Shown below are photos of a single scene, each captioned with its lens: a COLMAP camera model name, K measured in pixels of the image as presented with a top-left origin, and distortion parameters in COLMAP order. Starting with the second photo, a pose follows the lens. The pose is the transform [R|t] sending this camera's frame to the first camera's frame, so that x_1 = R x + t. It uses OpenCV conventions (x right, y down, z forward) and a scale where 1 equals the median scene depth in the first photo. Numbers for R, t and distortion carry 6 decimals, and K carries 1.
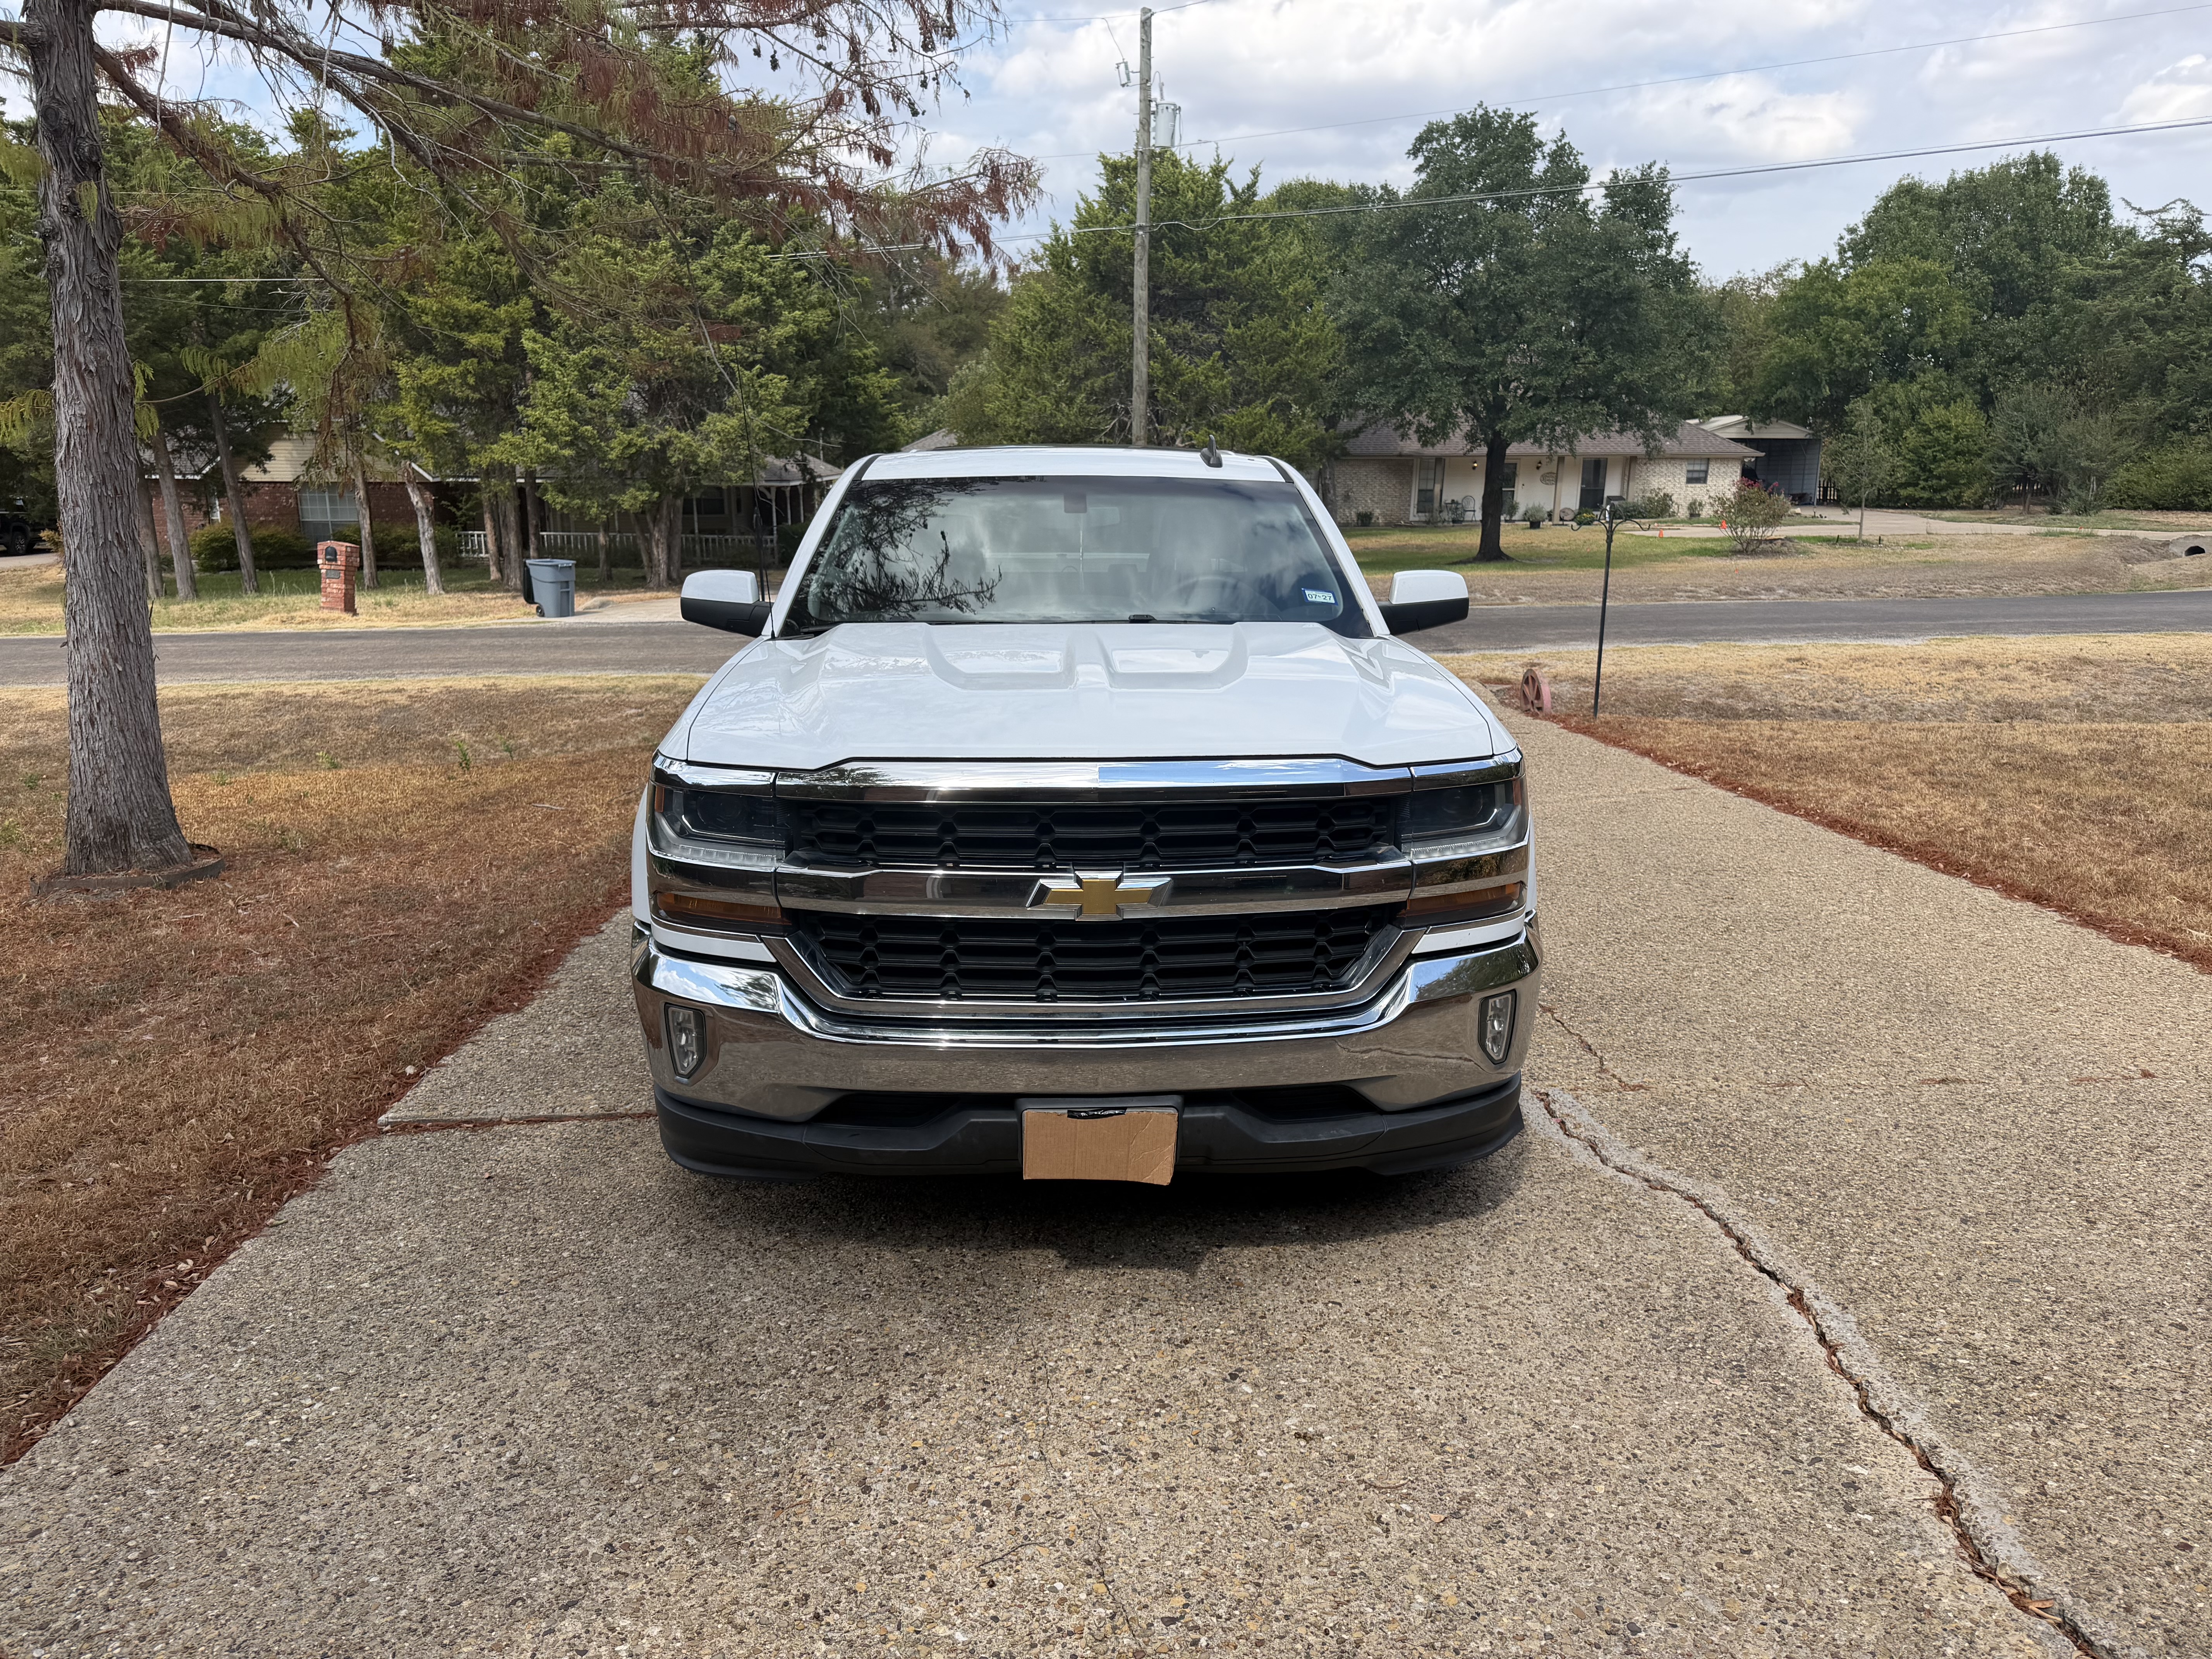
lens RADIAL K [[1571.4, 0, 1106.2], [0, 1571.4, 836.8], [0, 0, 1]] dist [0.026554, -0.042412]
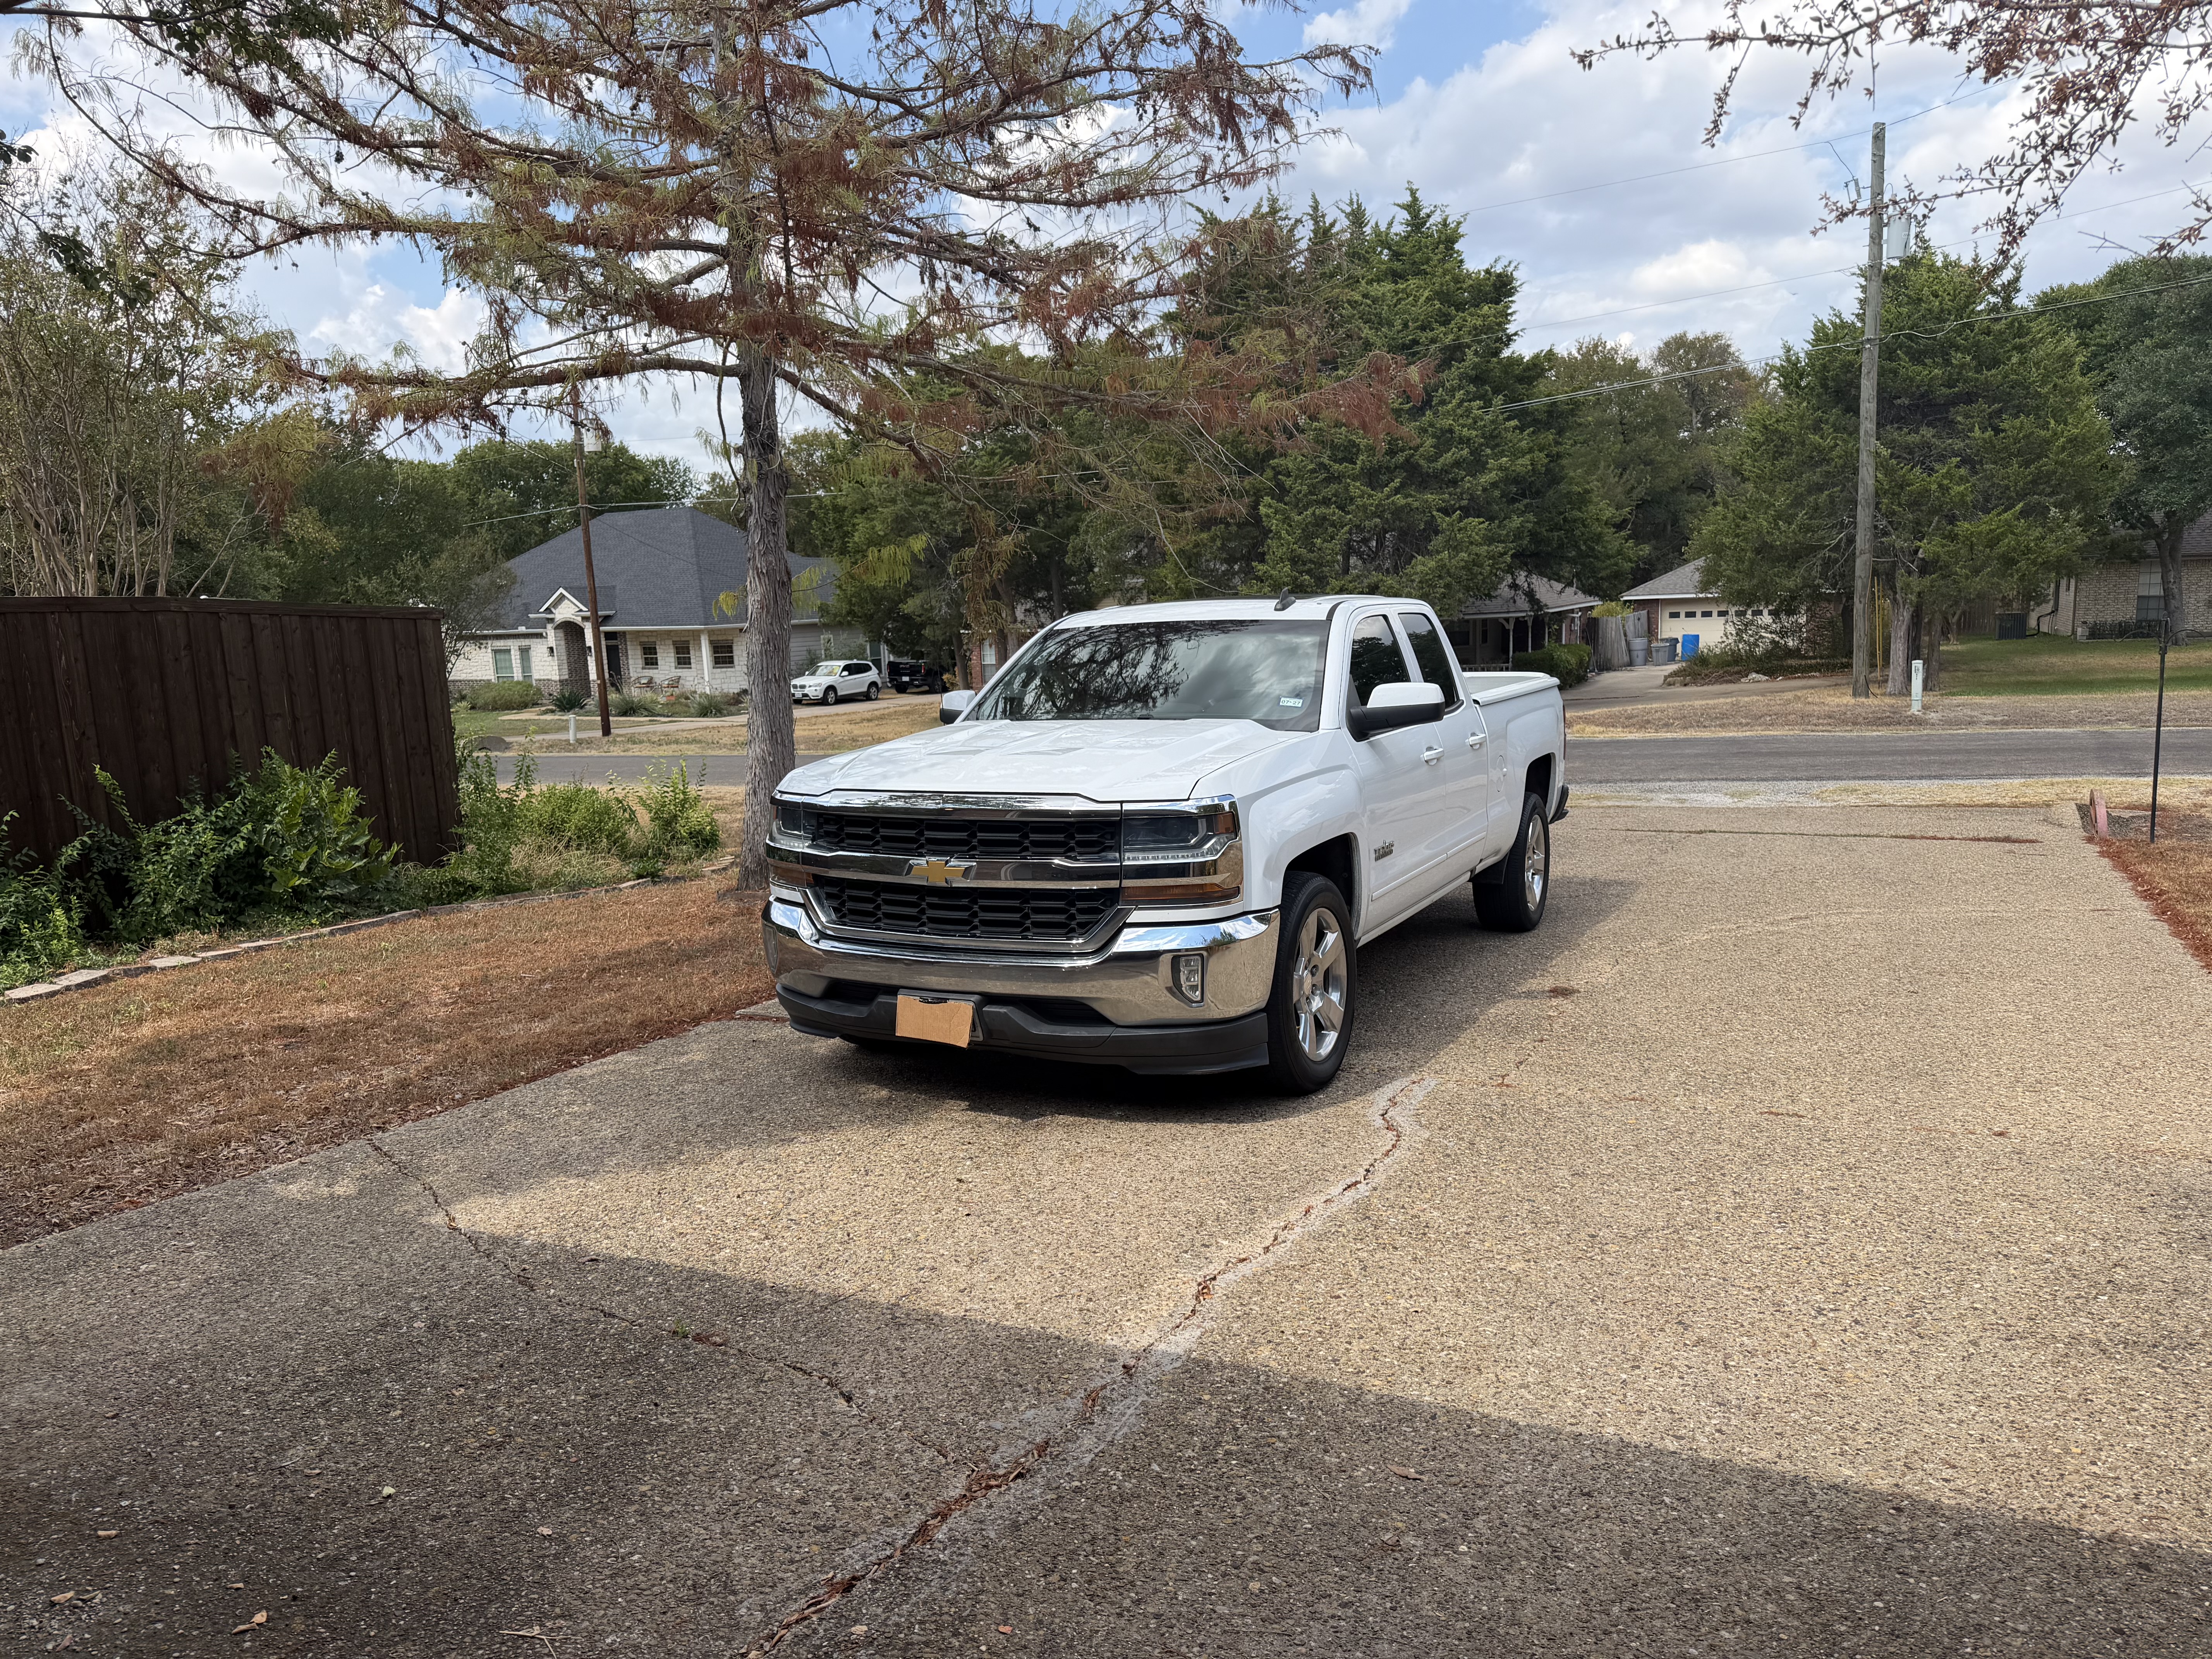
lens RADIAL K [[1571.4, 0, 1098.3], [0, 1571.4, 838.1], [0, 0, 1]] dist [0.026554, -0.042412]
pose [[0.861792, 0.031600, -0.506277, 0.128194], [-0.071899, 0.995591, -0.060246, 0.011616], [0.502141, 0.088321, 0.860264, -0.049635]]
